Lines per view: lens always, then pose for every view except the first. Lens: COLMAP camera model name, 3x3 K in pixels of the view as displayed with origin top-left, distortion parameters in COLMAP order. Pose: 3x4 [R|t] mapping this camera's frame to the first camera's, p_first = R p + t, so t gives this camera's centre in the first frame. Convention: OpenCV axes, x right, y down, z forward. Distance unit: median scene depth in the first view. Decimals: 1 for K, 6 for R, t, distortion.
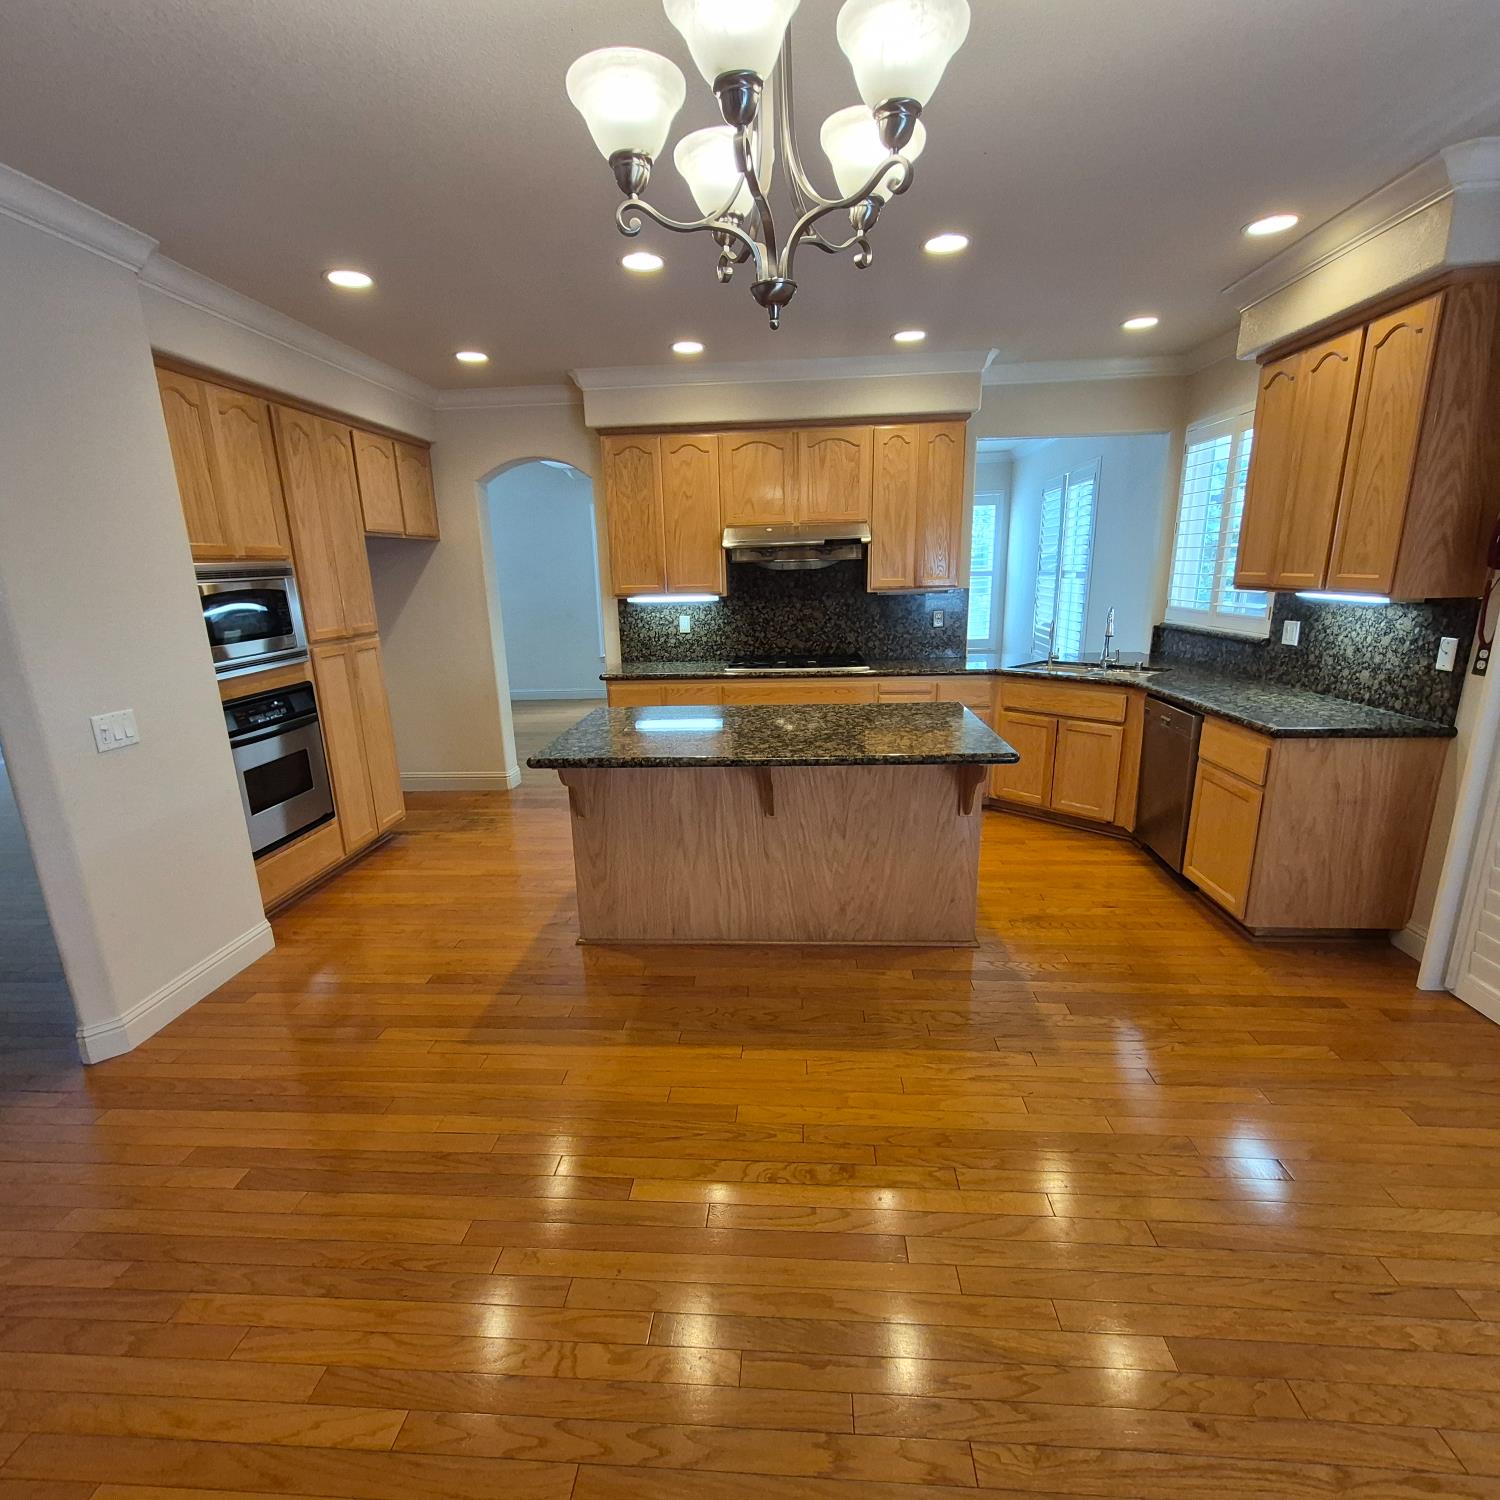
lens RADIAL K [[794.3, 0, 746.6], [0, 794.3, 779.2], [0, 0, 1]] dist [0.017514, -0.008326]
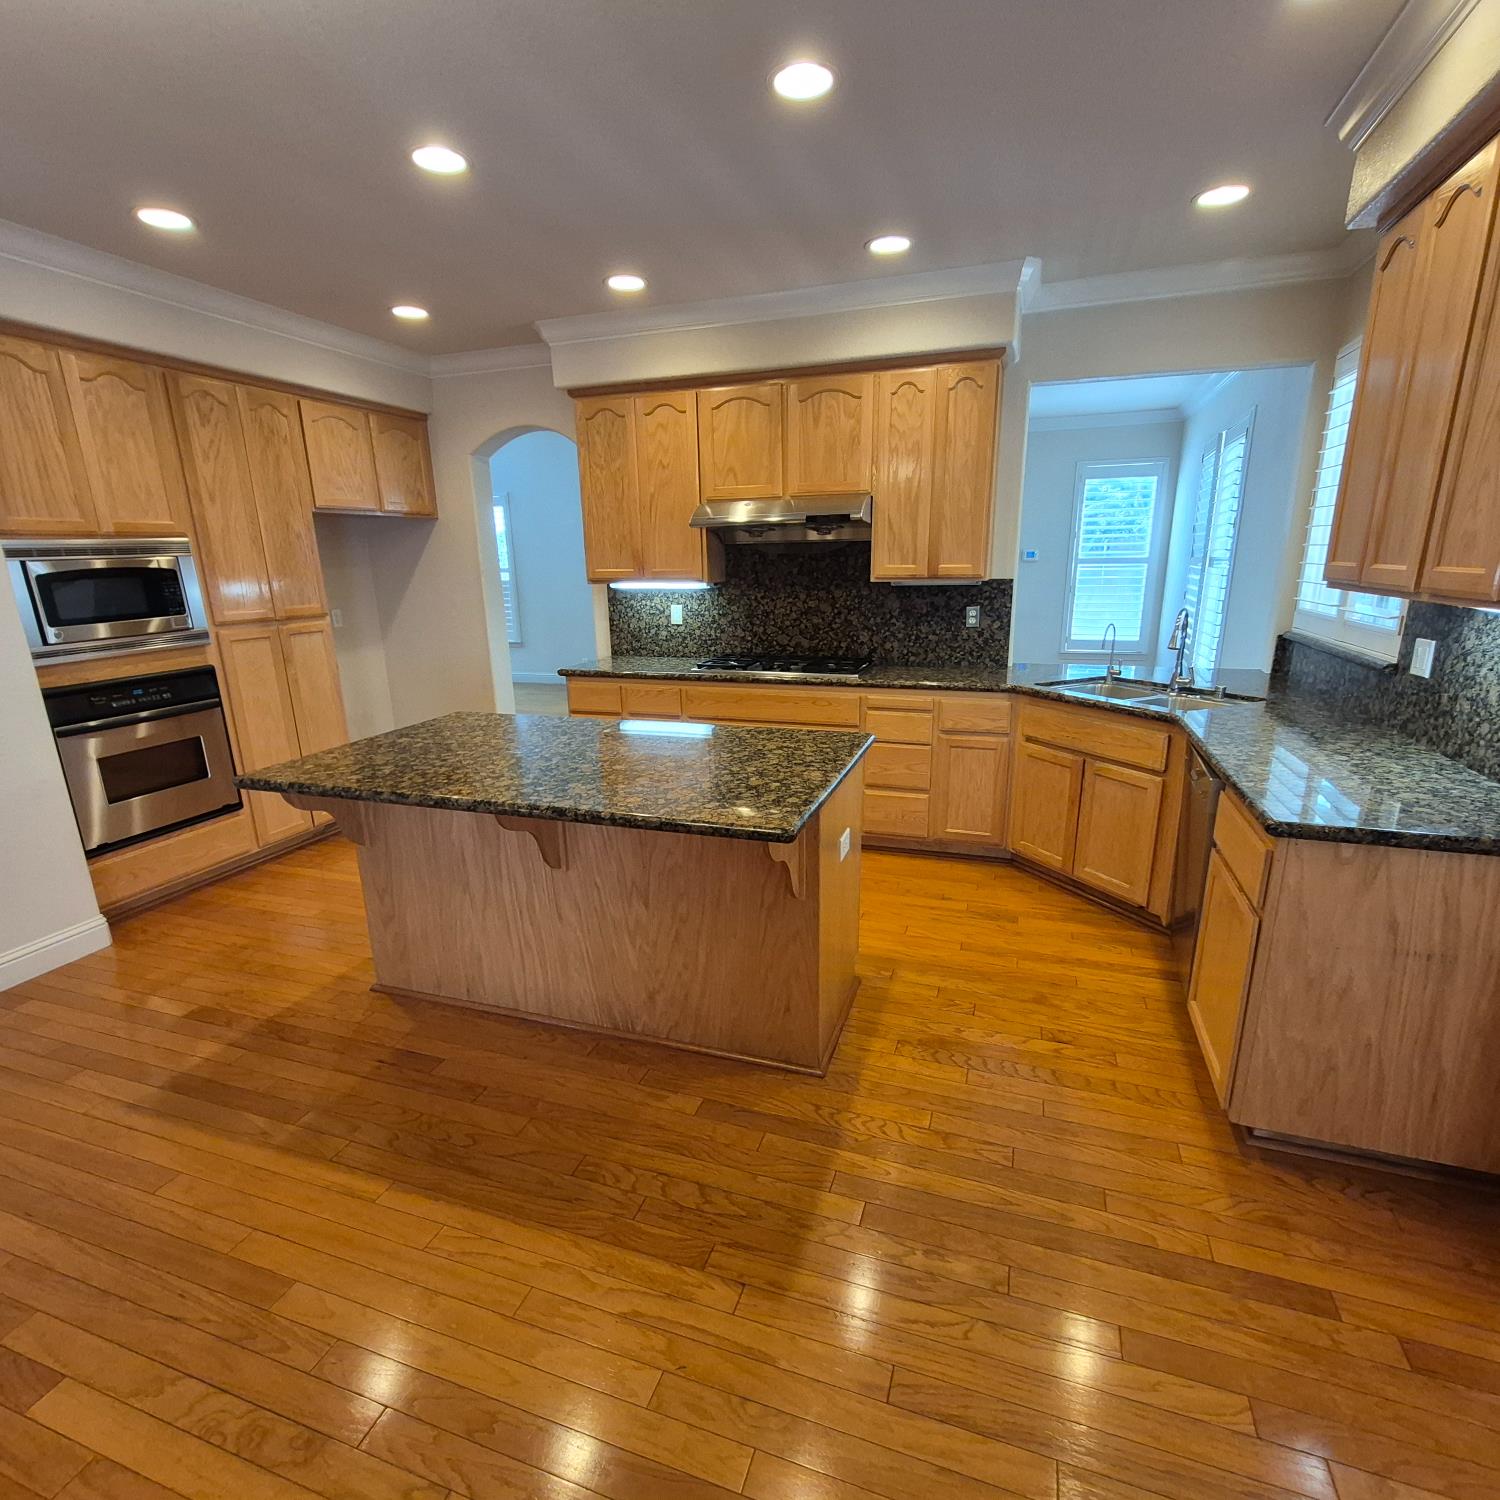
lens RADIAL K [[794.3, 0, 746.6], [0, 794.3, 779.2], [0, 0, 1]] dist [0.017514, -0.008326]
pose [[0.964732, 0.079823, -0.250839, 0.292436], [-0.075237, 0.996777, 0.027834, -0.056356], [0.252252, -0.007980, 0.967629, 0.216248]]
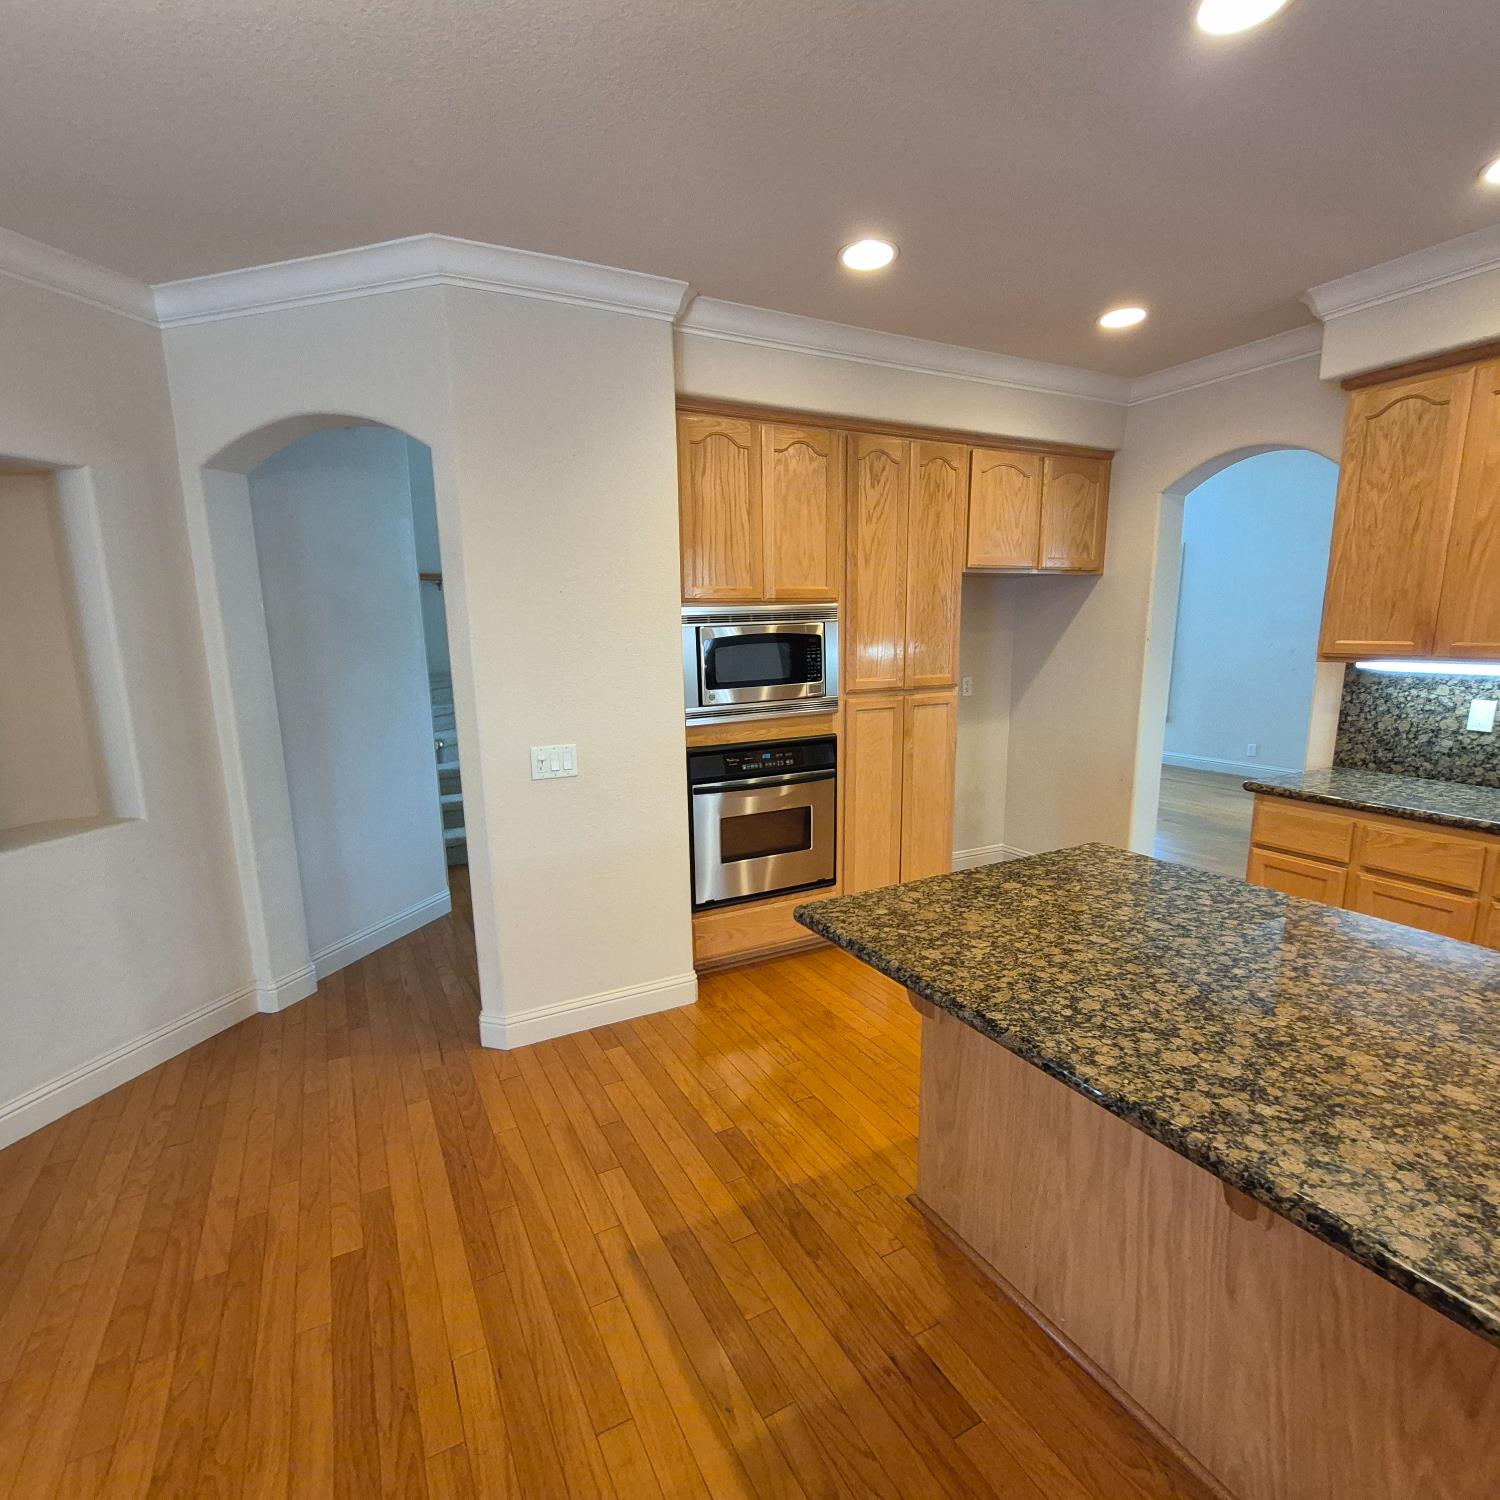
lens RADIAL K [[791.0, 0, 739.8], [0, 791.0, 782.3], [0, 0, 1]] dist [0.002167, -0.000751]
pose [[0.523092, 0.185030, -0.831948, 0.141202], [-0.220054, 0.972372, 0.077901, -0.106341], [0.823378, 0.142324, 0.549357, 0.389846]]
